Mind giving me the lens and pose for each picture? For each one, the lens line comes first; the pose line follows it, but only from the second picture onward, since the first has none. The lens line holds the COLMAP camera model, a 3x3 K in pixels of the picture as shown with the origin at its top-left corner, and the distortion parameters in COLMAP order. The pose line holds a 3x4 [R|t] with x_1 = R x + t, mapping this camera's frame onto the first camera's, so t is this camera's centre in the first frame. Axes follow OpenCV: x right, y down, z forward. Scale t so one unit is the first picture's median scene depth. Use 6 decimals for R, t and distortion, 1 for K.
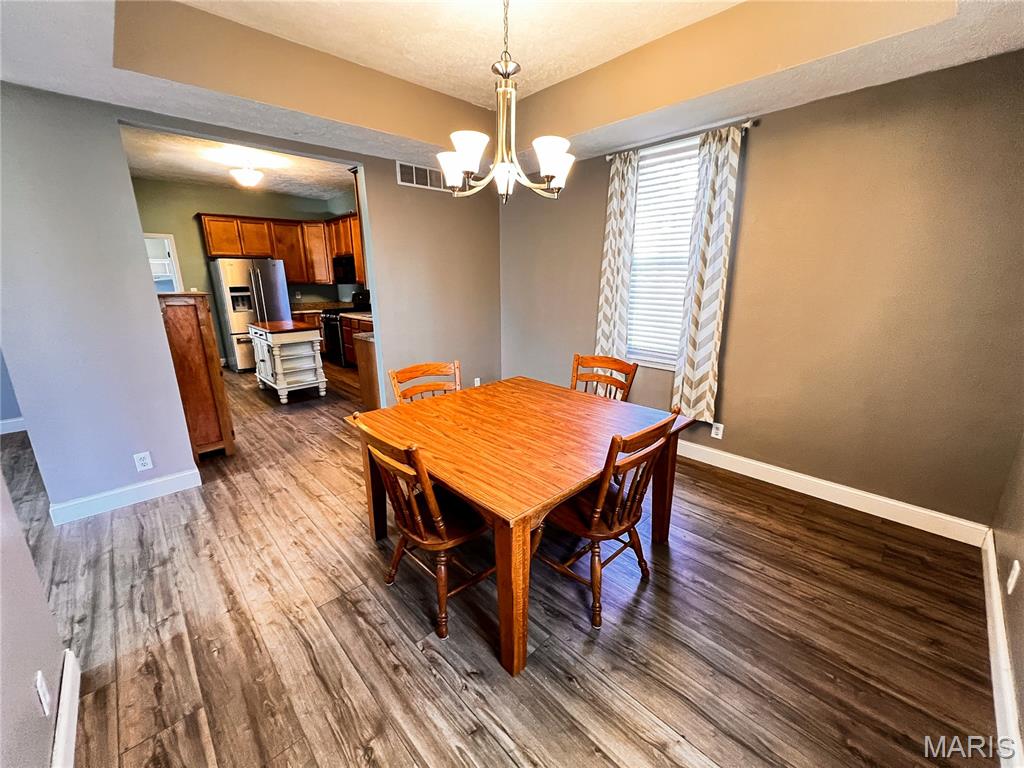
lens RADIAL K [[410.9, 0, 511.2], [0, 410.9, 381.0], [0, 0, 1]] dist [0.000829, -0.000092]
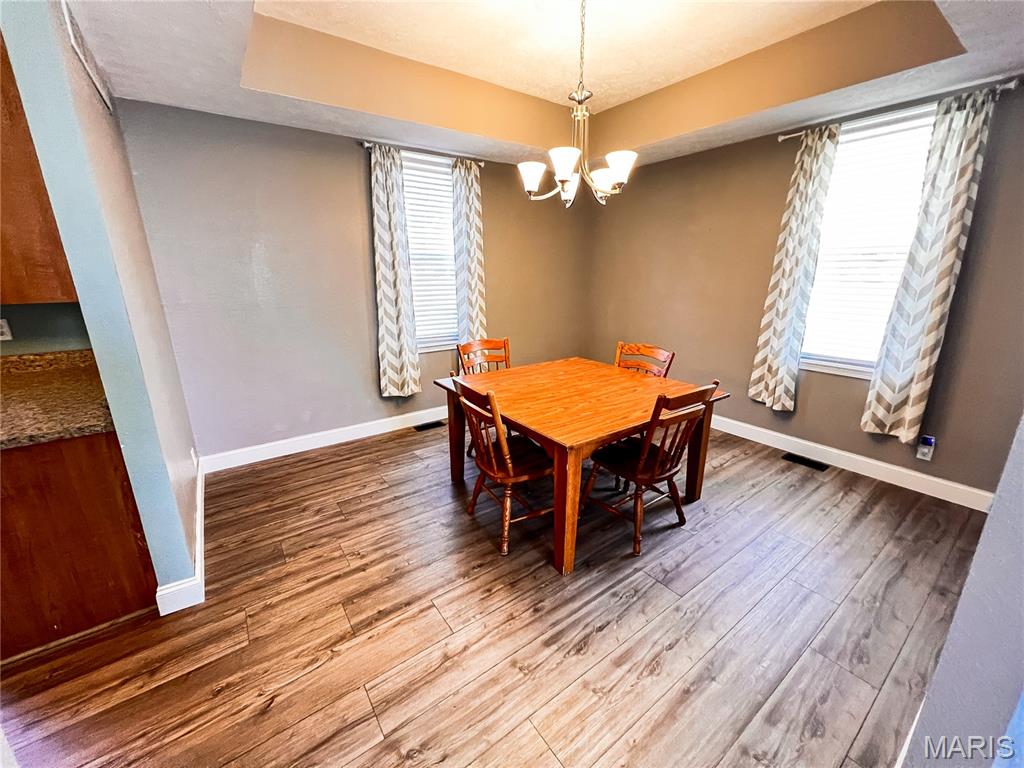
lens RADIAL K [[410.9, 0, 513.5], [0, 410.9, 380.5], [0, 0, 1]] dist [0.000829, -0.000092]
pose [[0.131878, -0.252154, 0.958659, -1.184992], [0.248981, 0.944528, 0.214186, -0.232154], [-0.959488, 0.210441, 0.187344, 0.956228]]
